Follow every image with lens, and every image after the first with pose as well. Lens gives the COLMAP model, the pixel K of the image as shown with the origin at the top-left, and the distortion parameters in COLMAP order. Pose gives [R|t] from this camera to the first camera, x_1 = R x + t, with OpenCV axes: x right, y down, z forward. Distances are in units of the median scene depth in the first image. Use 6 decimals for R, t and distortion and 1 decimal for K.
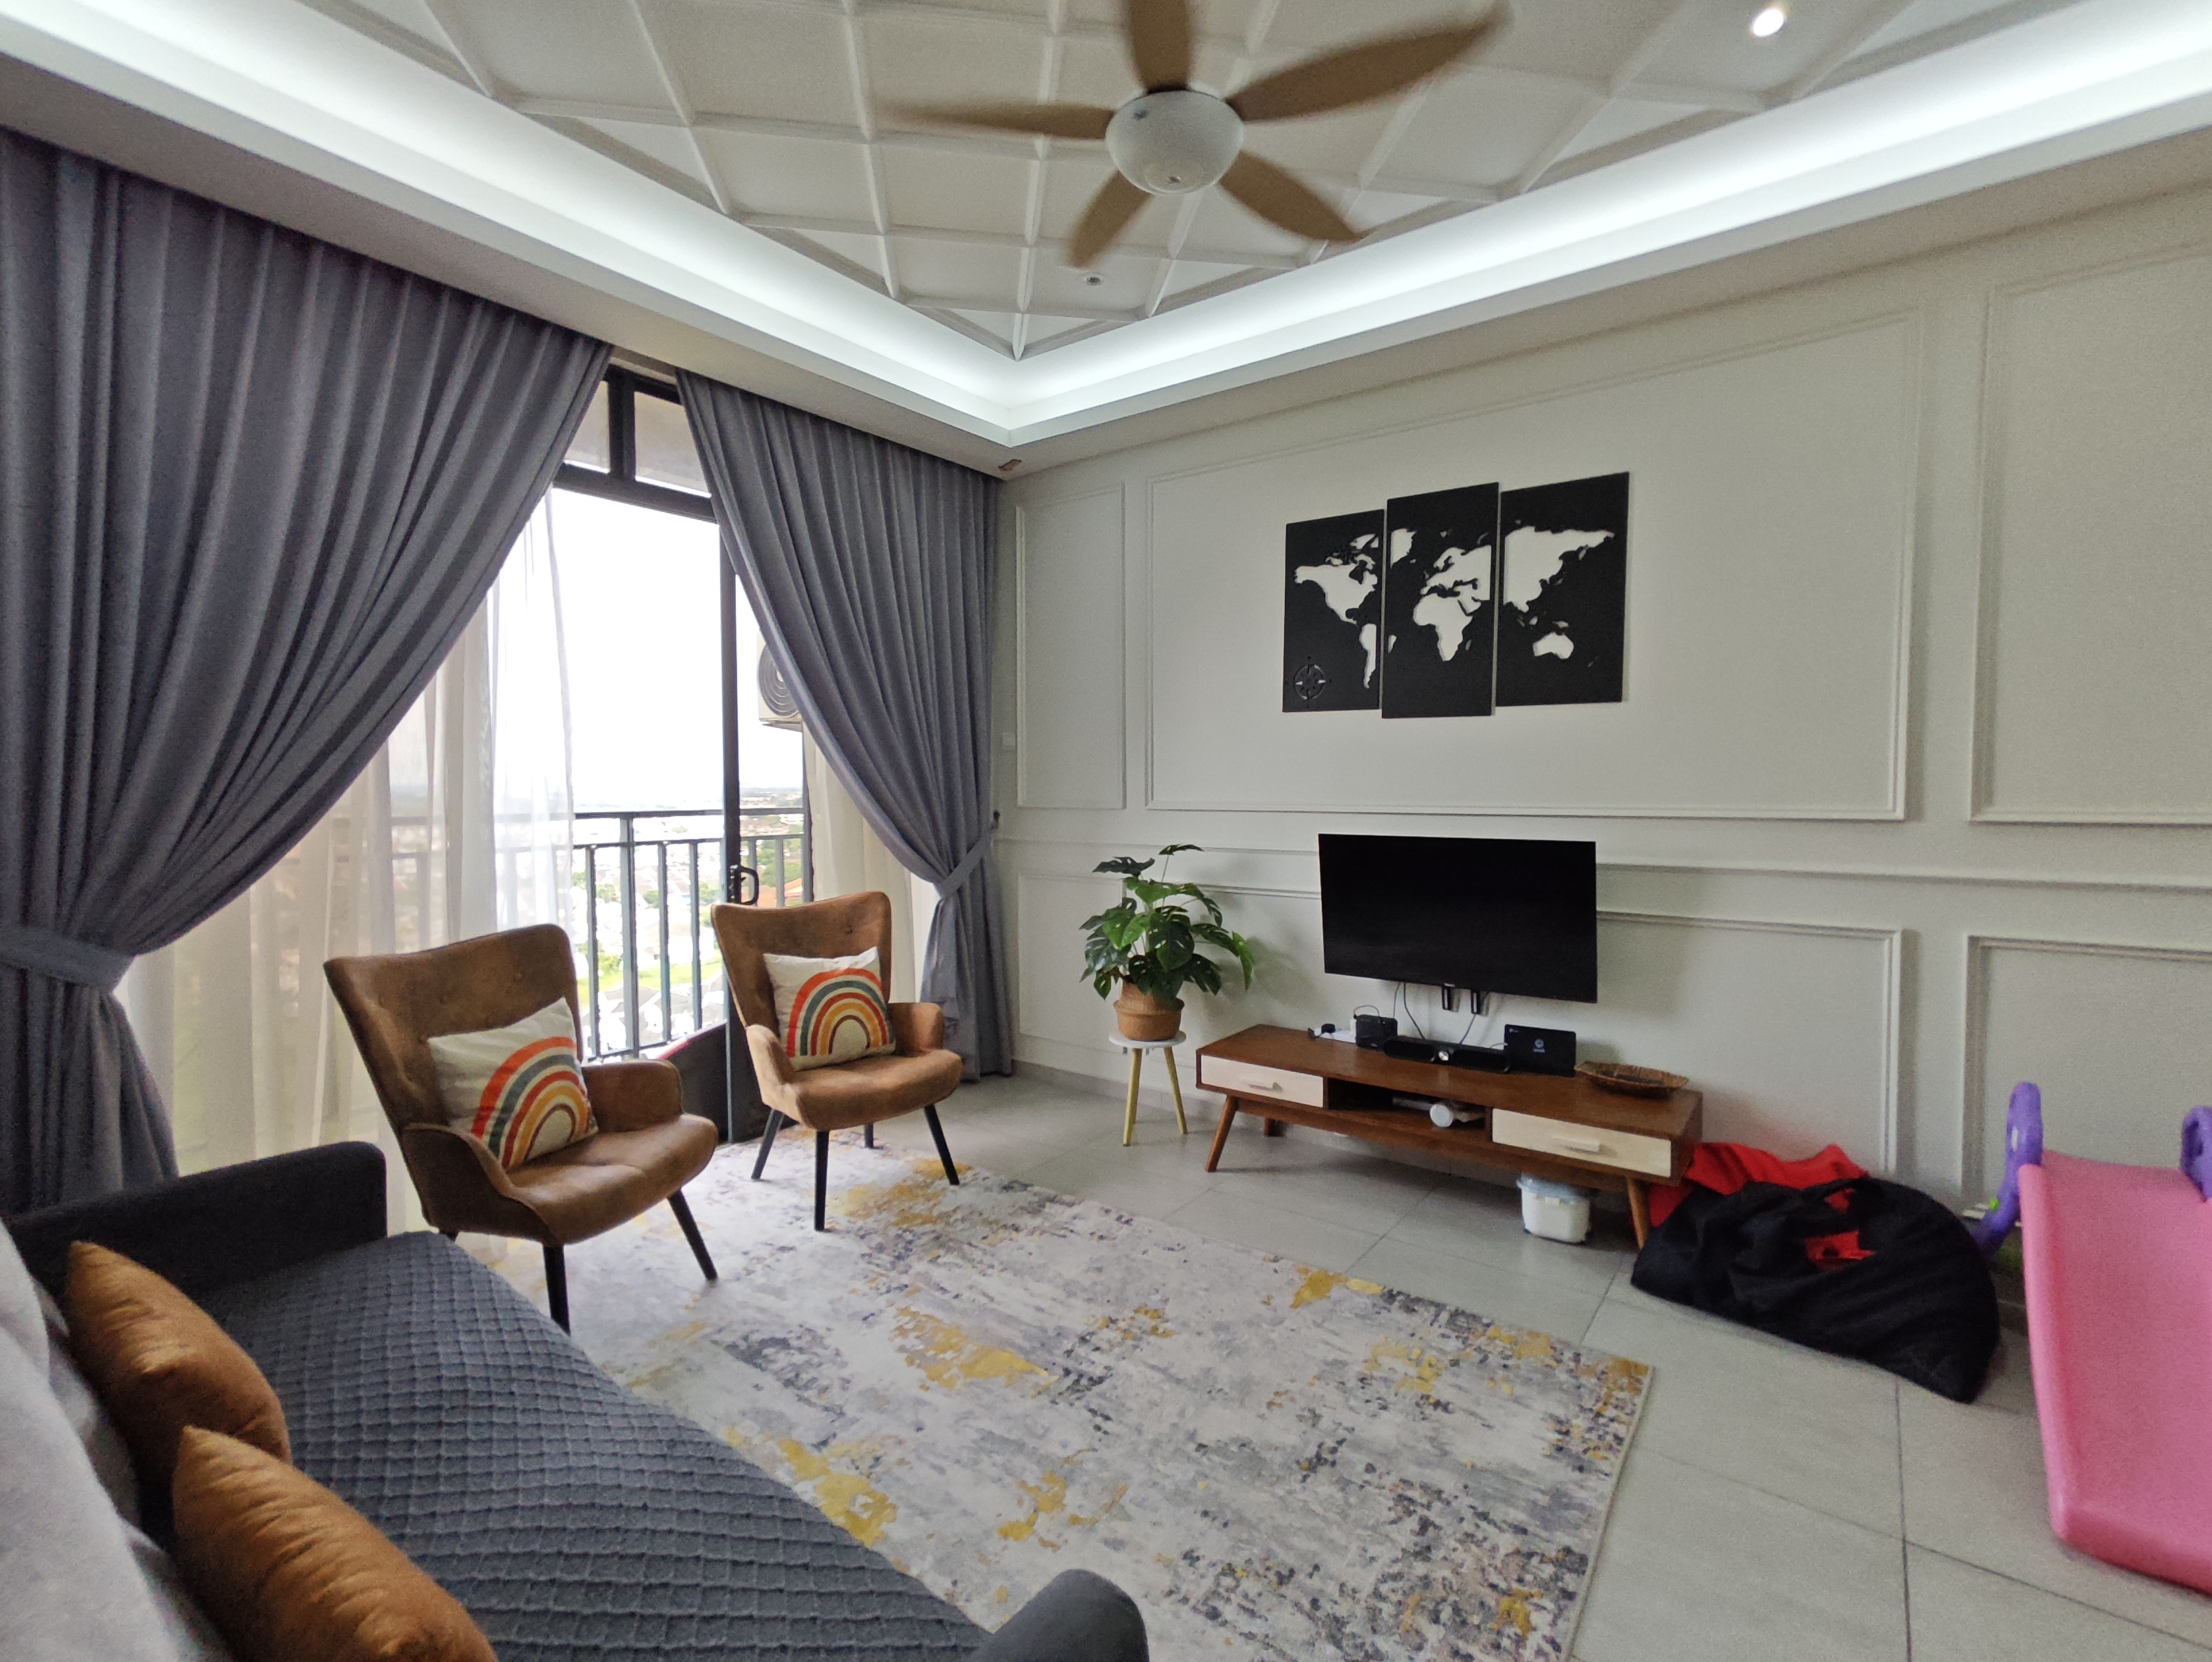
lens RADIAL K [[1009.5, 0, 1112.7], [0, 1009.5, 819.6], [0, 0, 1]] dist [0.000866, 0.001984]
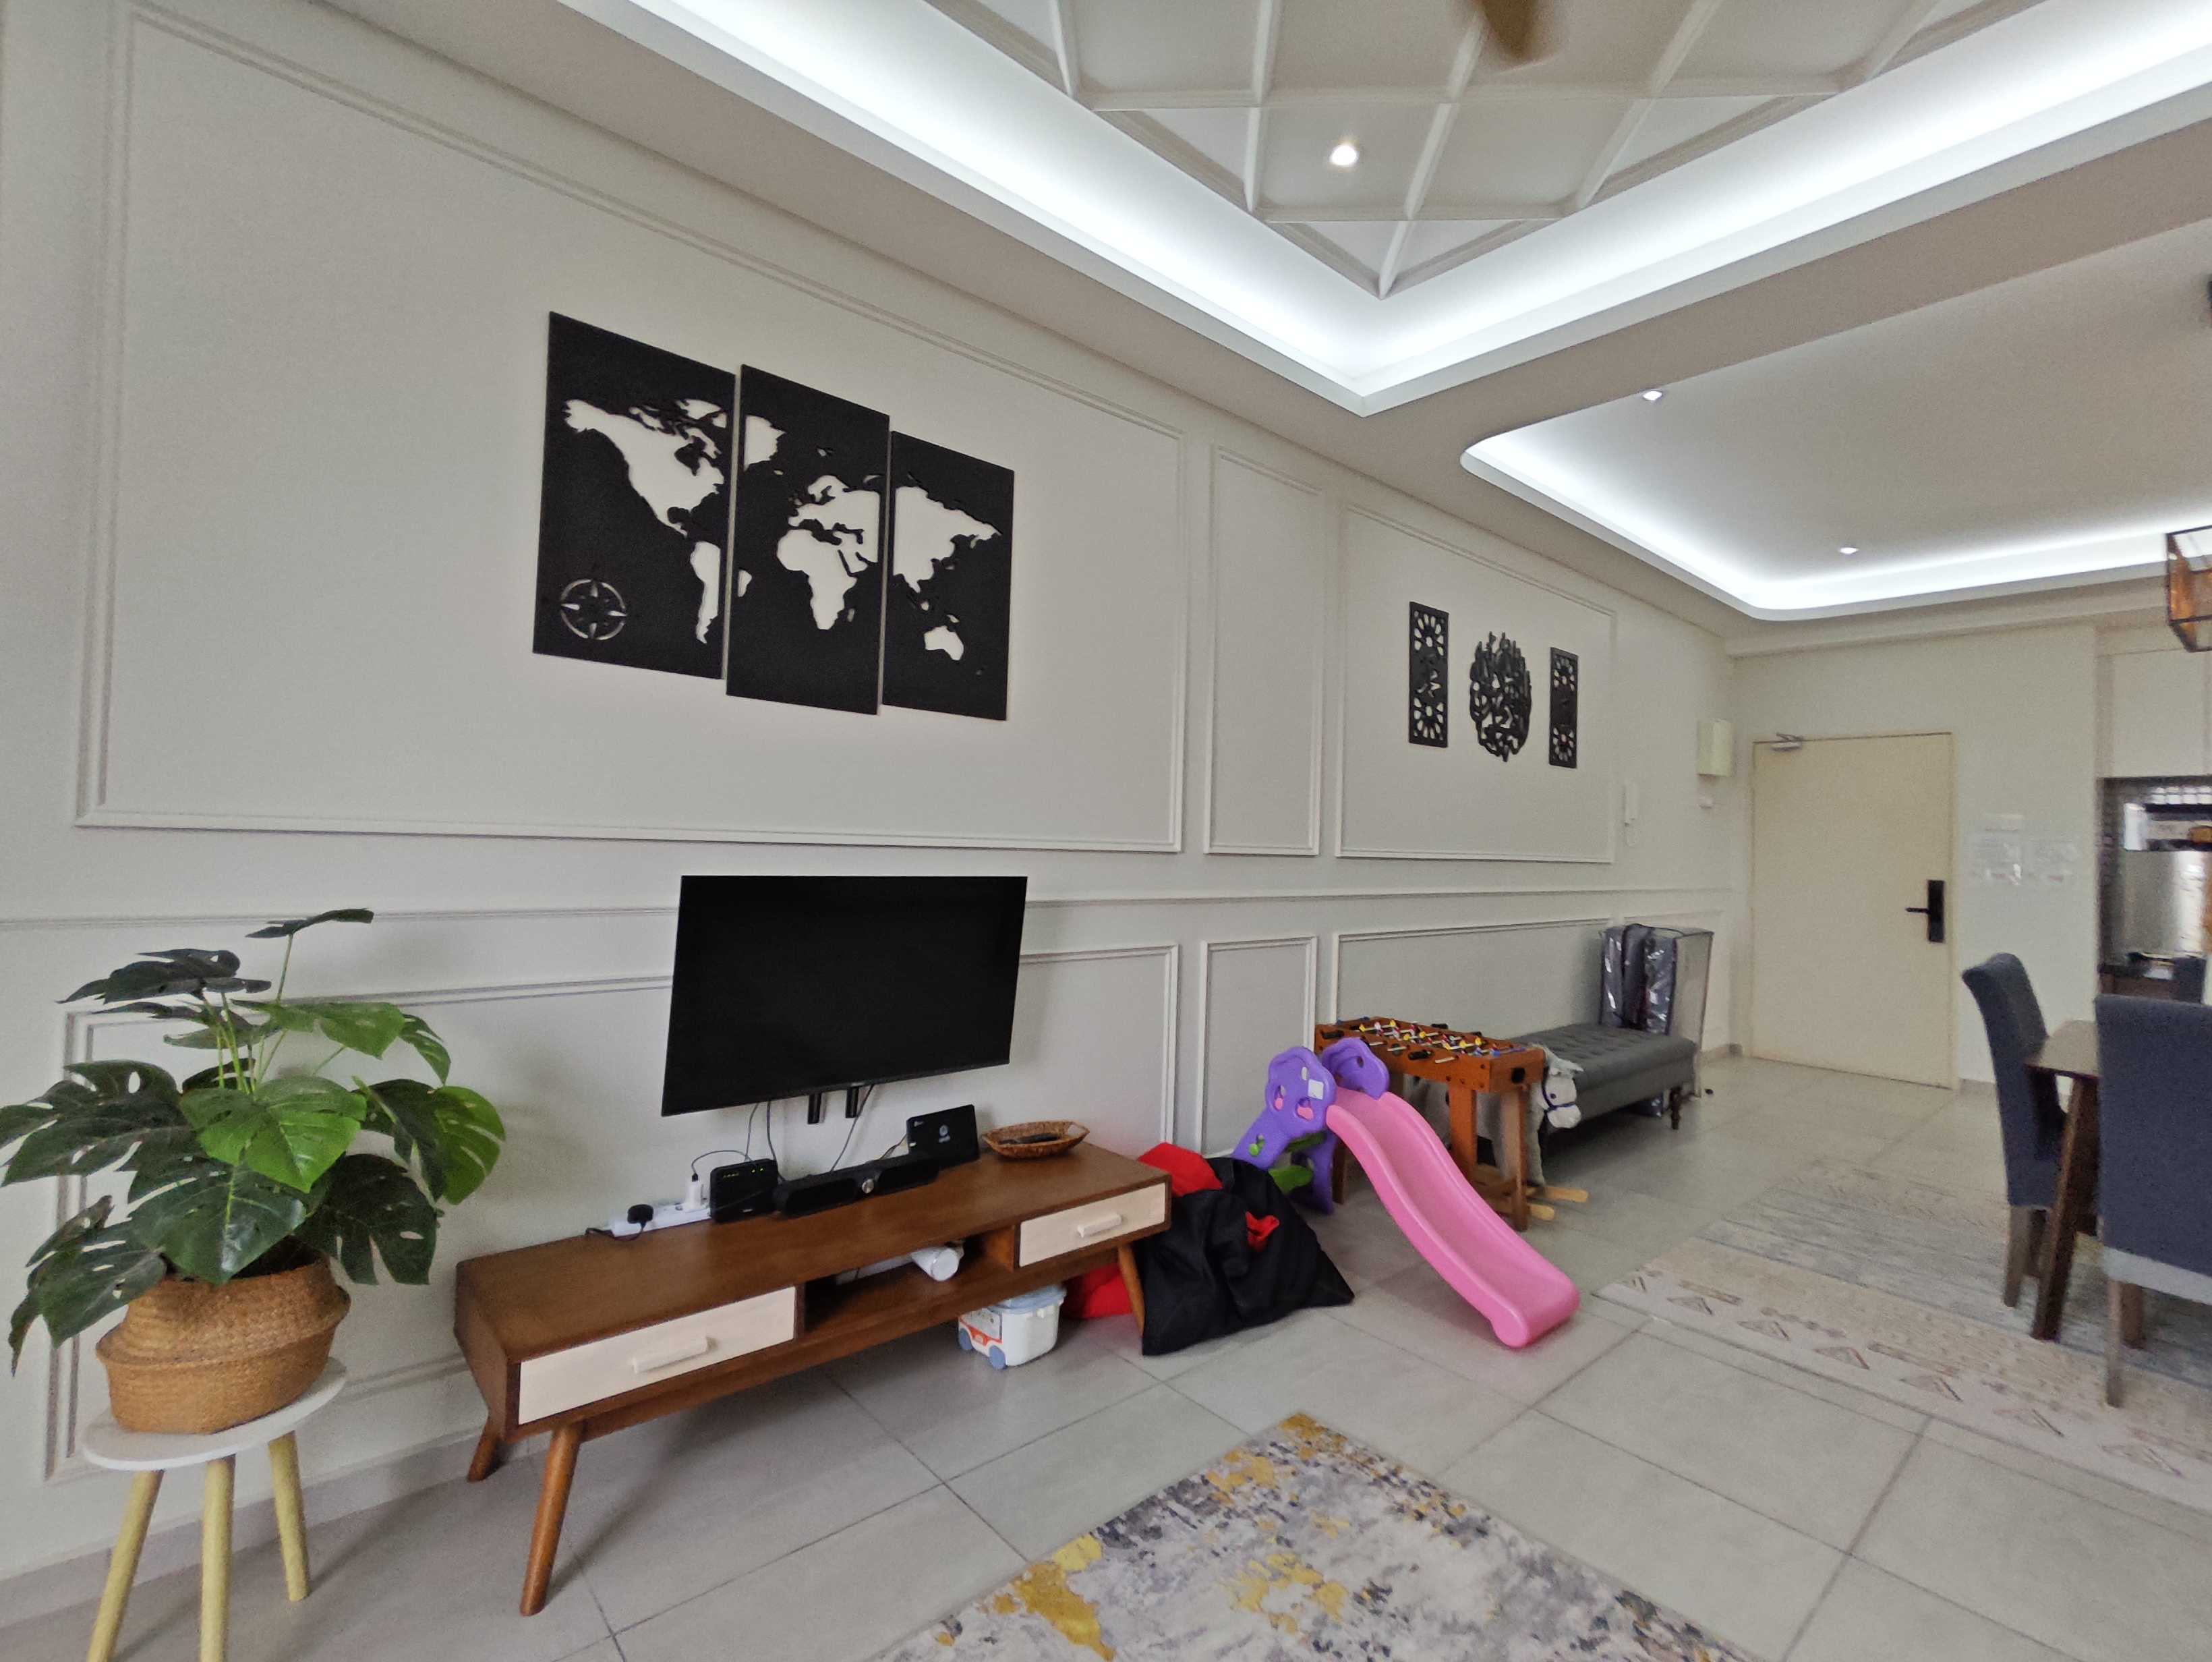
lens RADIAL K [[1009.5, 0, 1089.3], [0, 1009.5, 824.2], [0, 0, 1]] dist [0.000866, 0.001984]
pose [[0.207080, 0.033889, 0.977737, -0.388414], [0.008273, 0.999303, -0.036388, 0.009882], [-0.978289, 0.015624, 0.206656, 0.801478]]
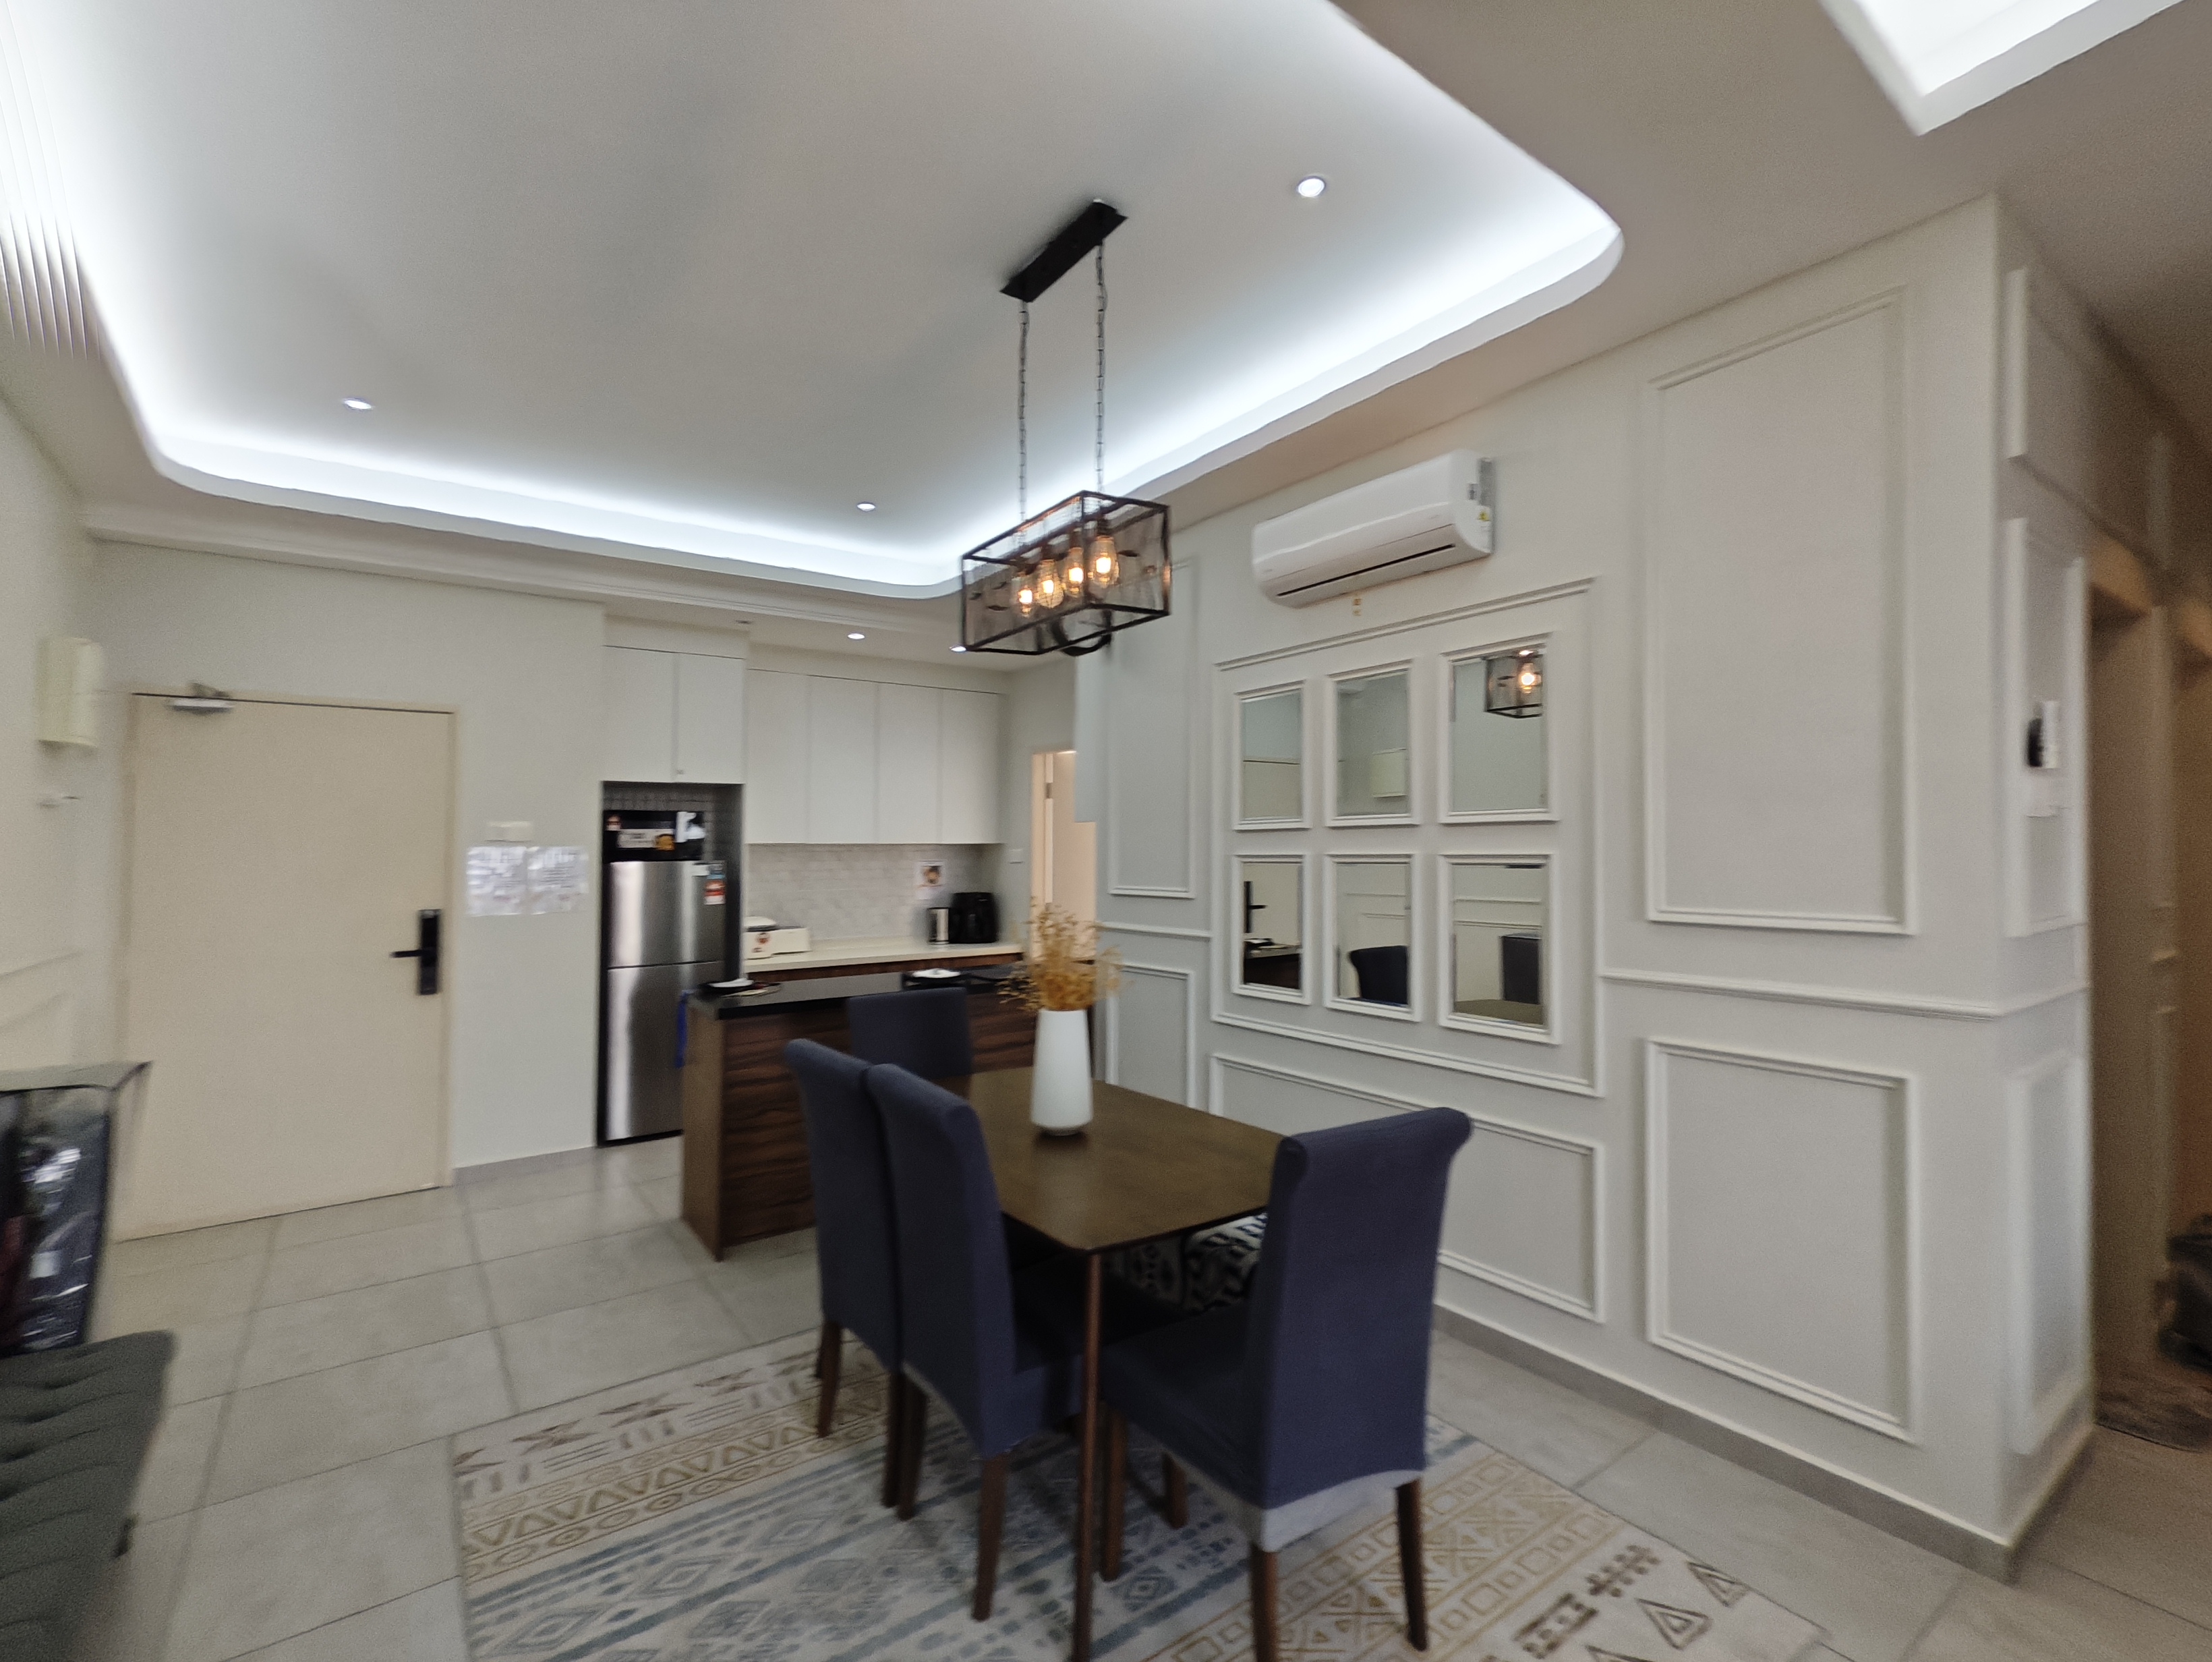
lens RADIAL K [[1009.5, 0, 1127.3], [0, 1009.5, 811.8], [0, 0, 1]] dist [0.000866, 0.001984]
pose [[-0.959365, 0.025724, 0.280994, 0.538381], [0.026476, 0.999649, -0.001123, -0.054307], [-0.280924, 0.006362, -0.959709, 0.706458]]
